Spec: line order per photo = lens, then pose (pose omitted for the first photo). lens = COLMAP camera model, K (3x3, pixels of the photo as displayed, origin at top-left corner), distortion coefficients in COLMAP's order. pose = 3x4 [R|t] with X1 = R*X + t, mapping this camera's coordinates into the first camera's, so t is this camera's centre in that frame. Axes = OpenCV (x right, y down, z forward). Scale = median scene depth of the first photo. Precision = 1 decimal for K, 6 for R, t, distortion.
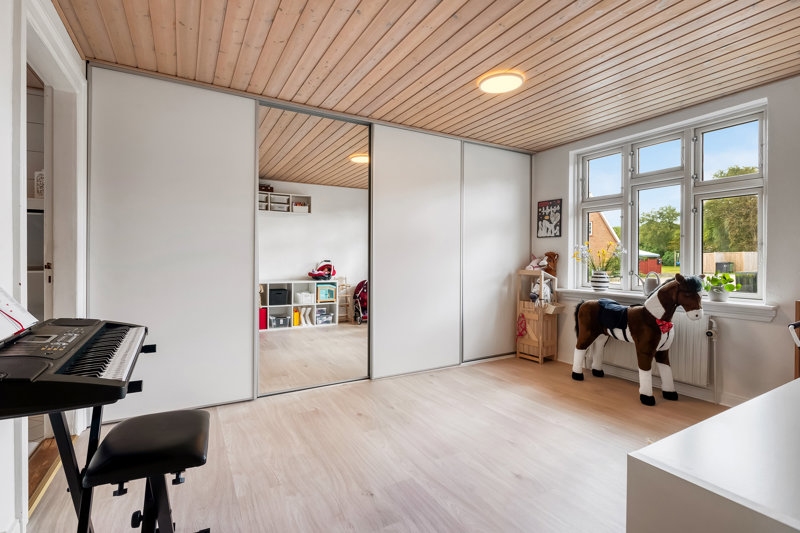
lens RADIAL K [[381.4, 0, 398.4], [0, 381.4, 258.5], [0, 0, 1]] dist [-0.014522, 0.000005]
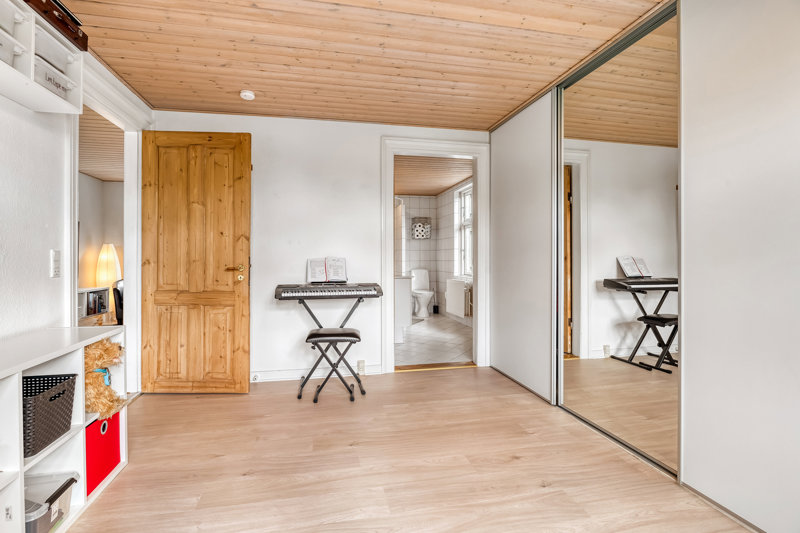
lens RADIAL K [[381.4, 0, 398.4], [0, 381.4, 258.5], [0, 0, 1]] dist [-0.014522, 0.000005]
pose [[-0.303497, 0.001658, -0.952831, 0.711355], [-0.000212, 0.999998, 0.001807, 0.001284], [0.952832, 0.000750, -0.303496, 1.006863]]
